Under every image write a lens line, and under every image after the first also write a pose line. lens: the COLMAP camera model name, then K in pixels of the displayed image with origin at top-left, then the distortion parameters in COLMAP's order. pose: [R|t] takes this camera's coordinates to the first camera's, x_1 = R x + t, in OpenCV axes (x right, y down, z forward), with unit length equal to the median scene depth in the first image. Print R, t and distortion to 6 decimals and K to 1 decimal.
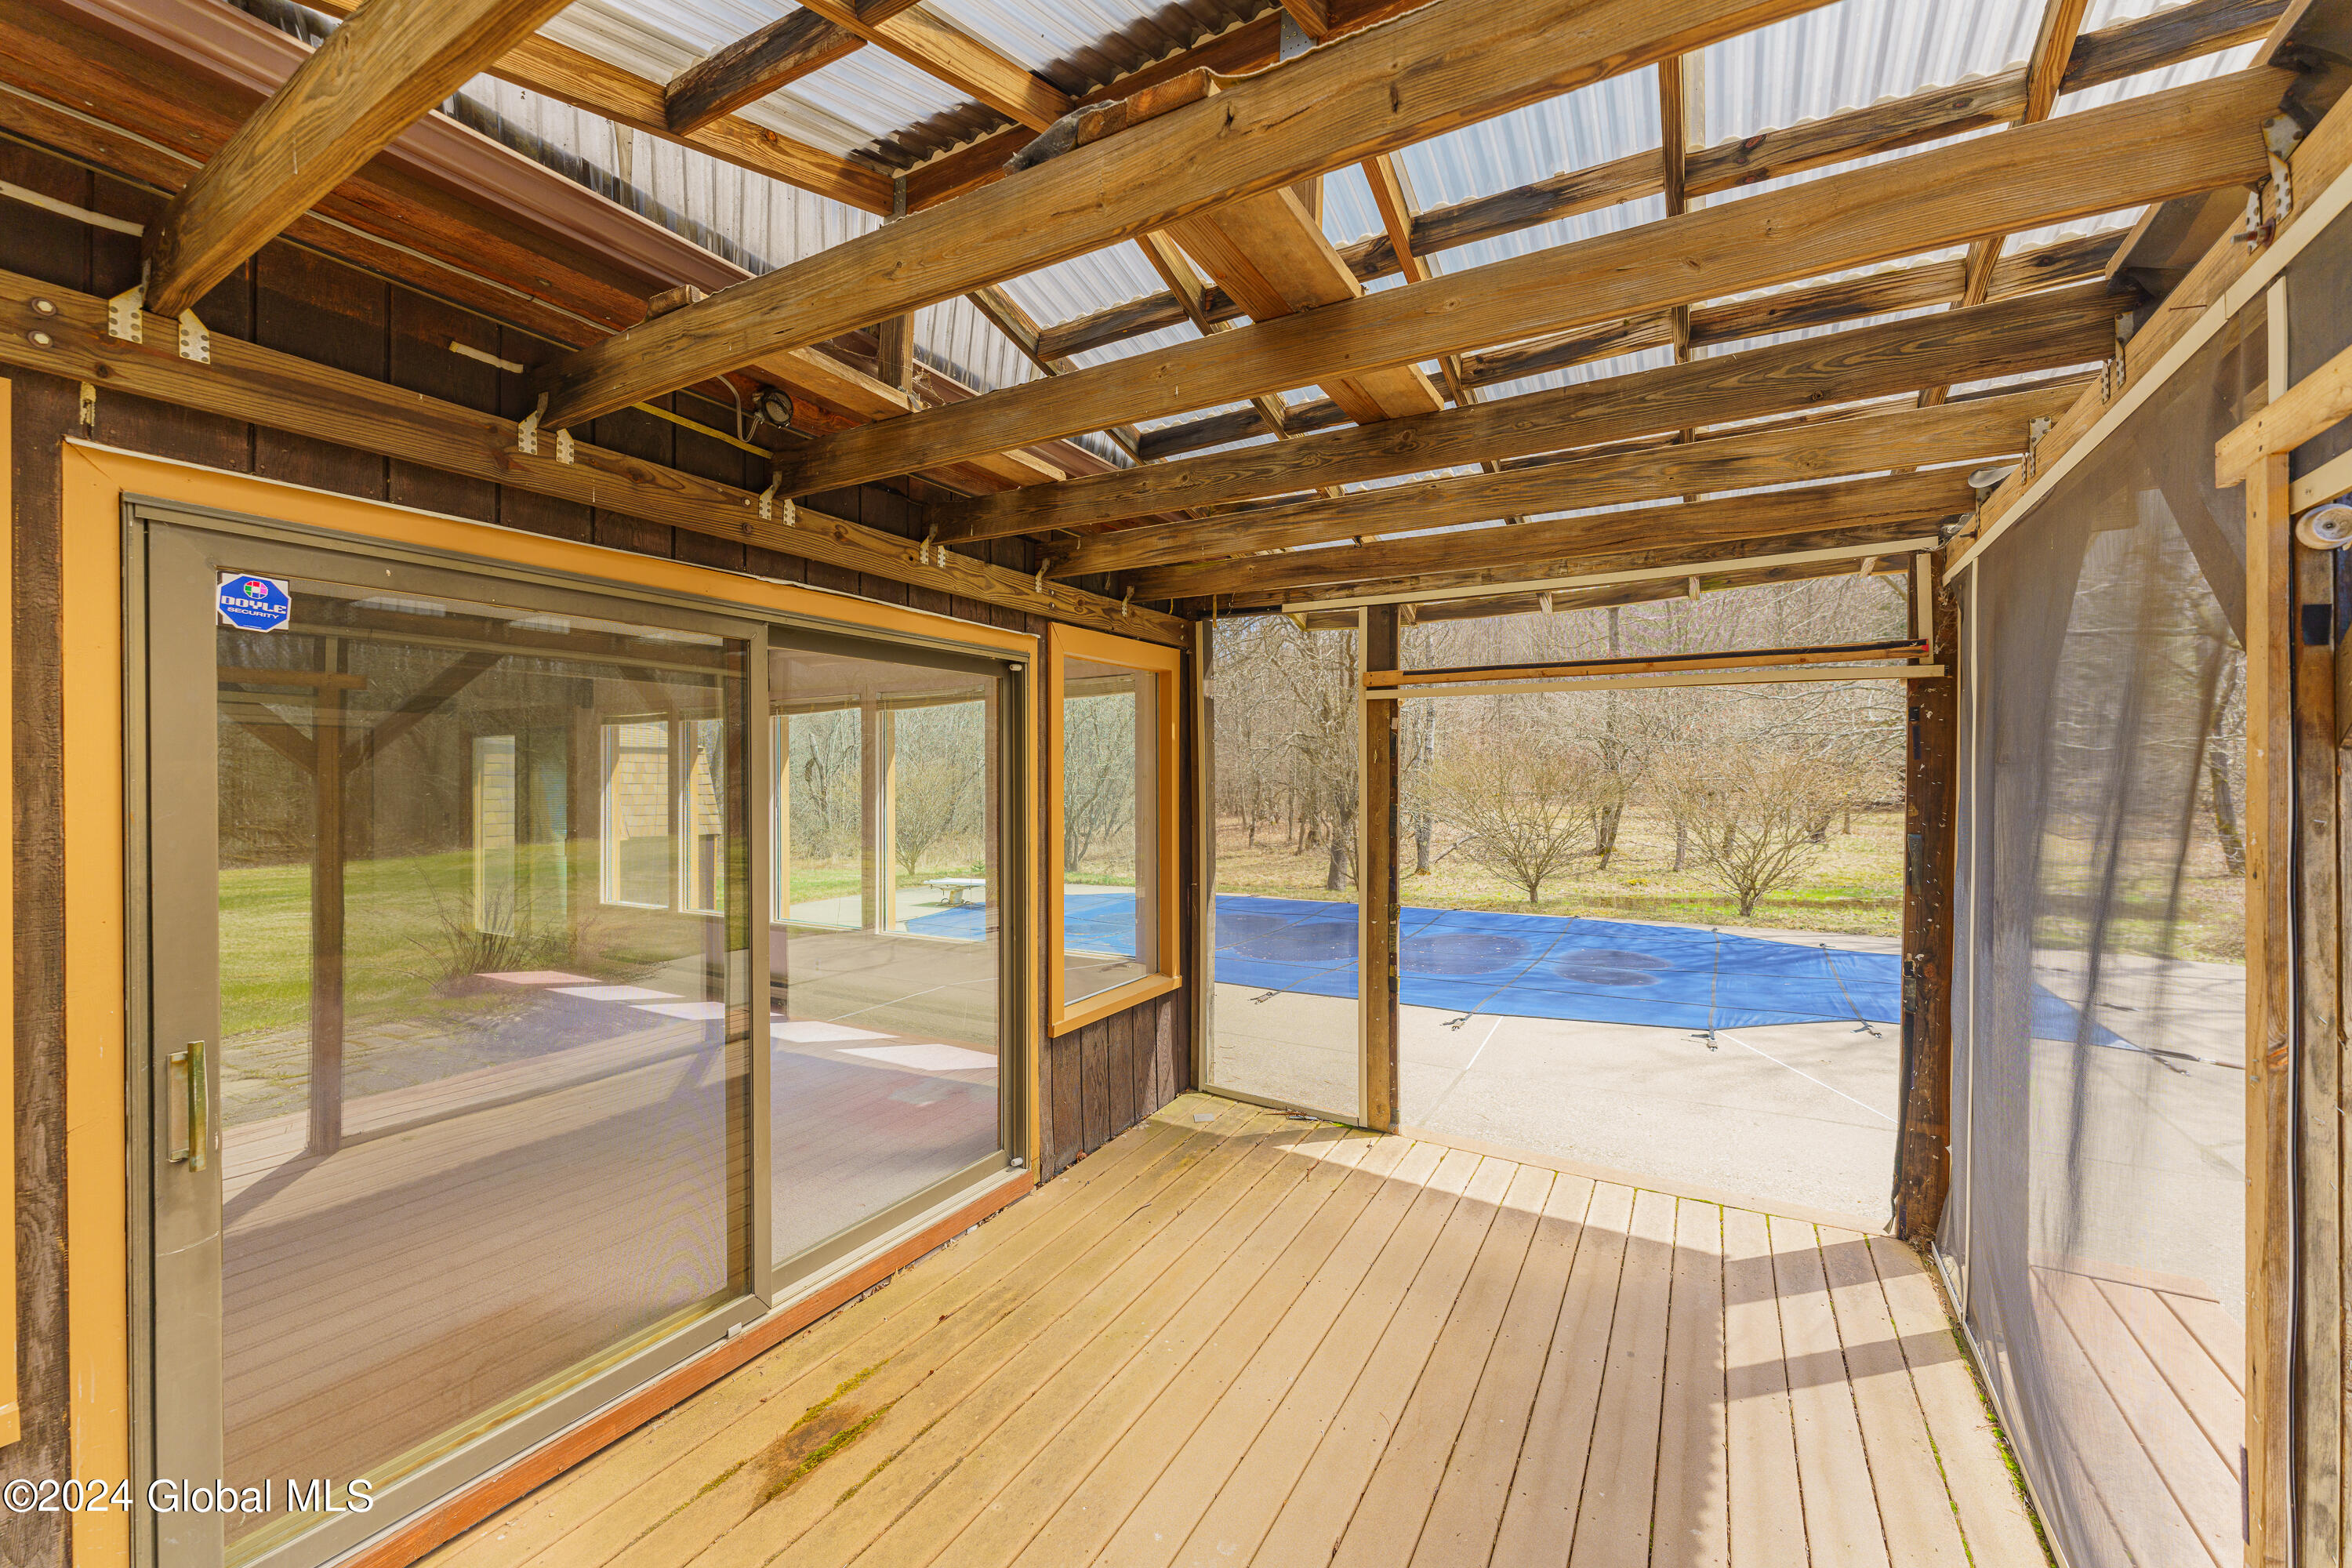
lens RADIAL K [[936.1, 0, 1171.4], [0, 936.1, 778.4], [0, 0, 1]] dist [-0.000834, -0.000886]
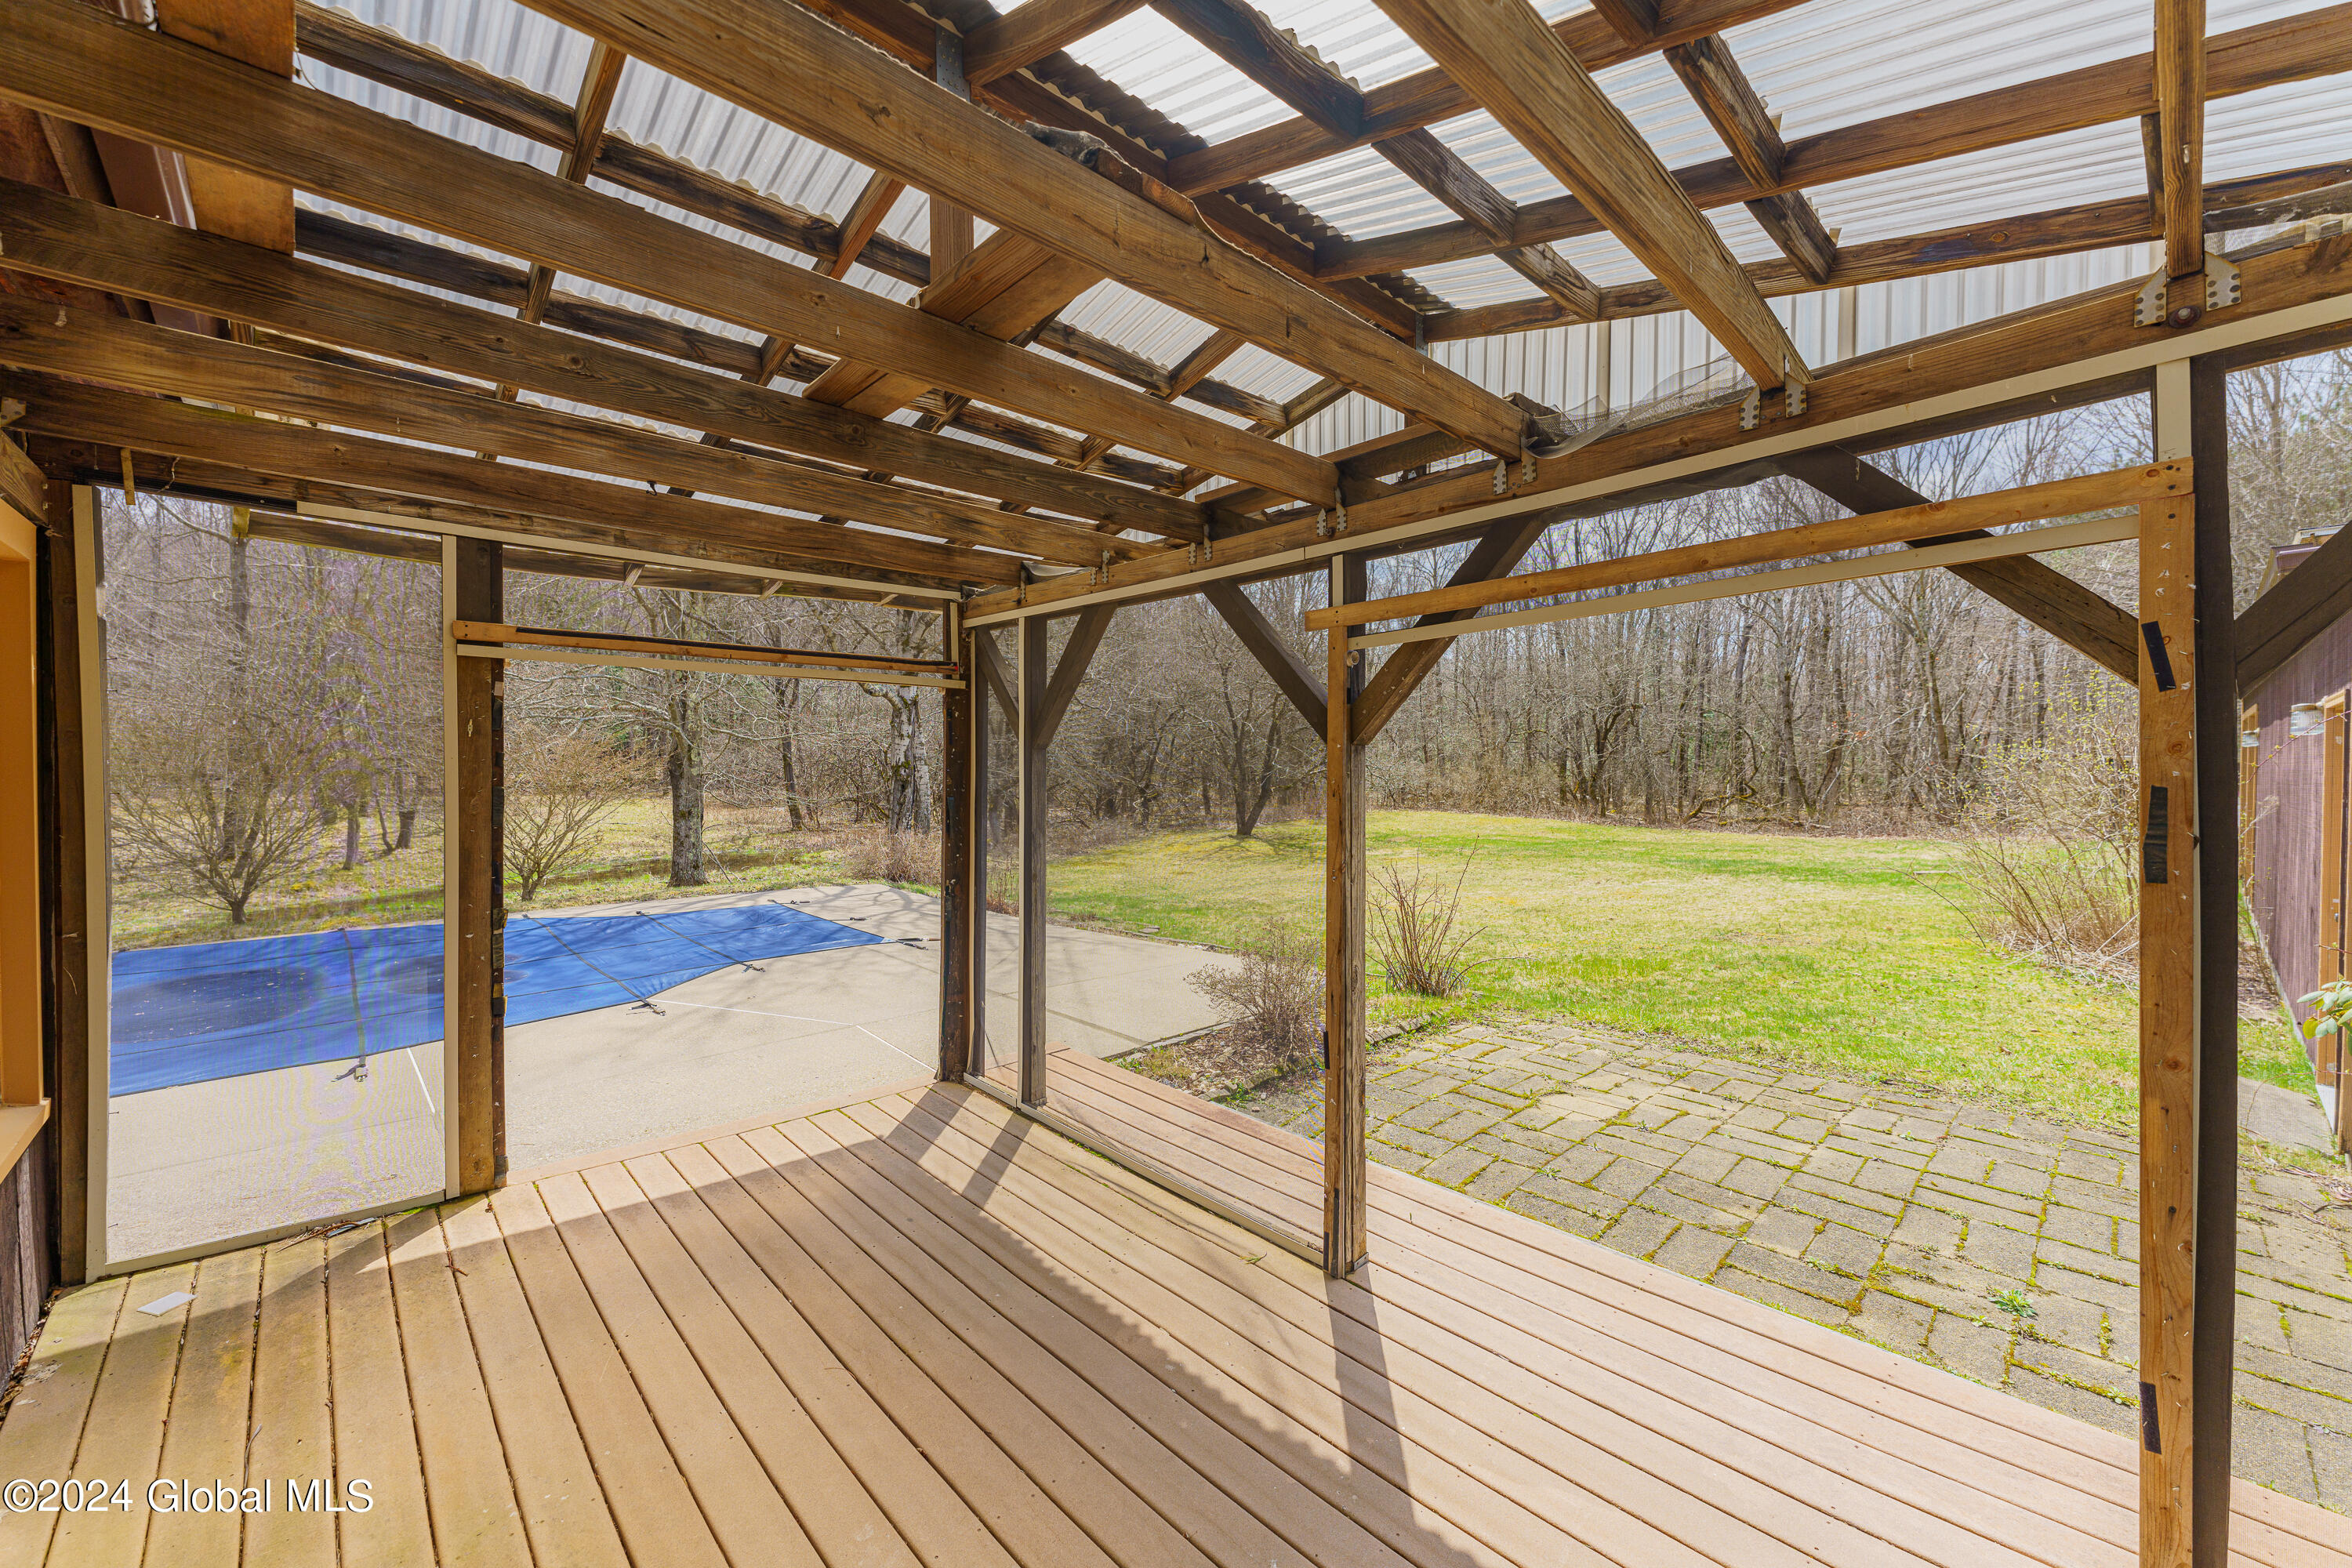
lens RADIAL K [[936.1, 0, 1172.0], [0, 936.1, 776.4], [0, 0, 1]] dist [-0.000834, -0.000886]
pose [[0.289237, -0.013668, 0.957160, -0.375236], [-0.001461, 0.999891, 0.014719, 0.005141], [-0.957256, -0.005656, 0.289186, 0.198105]]
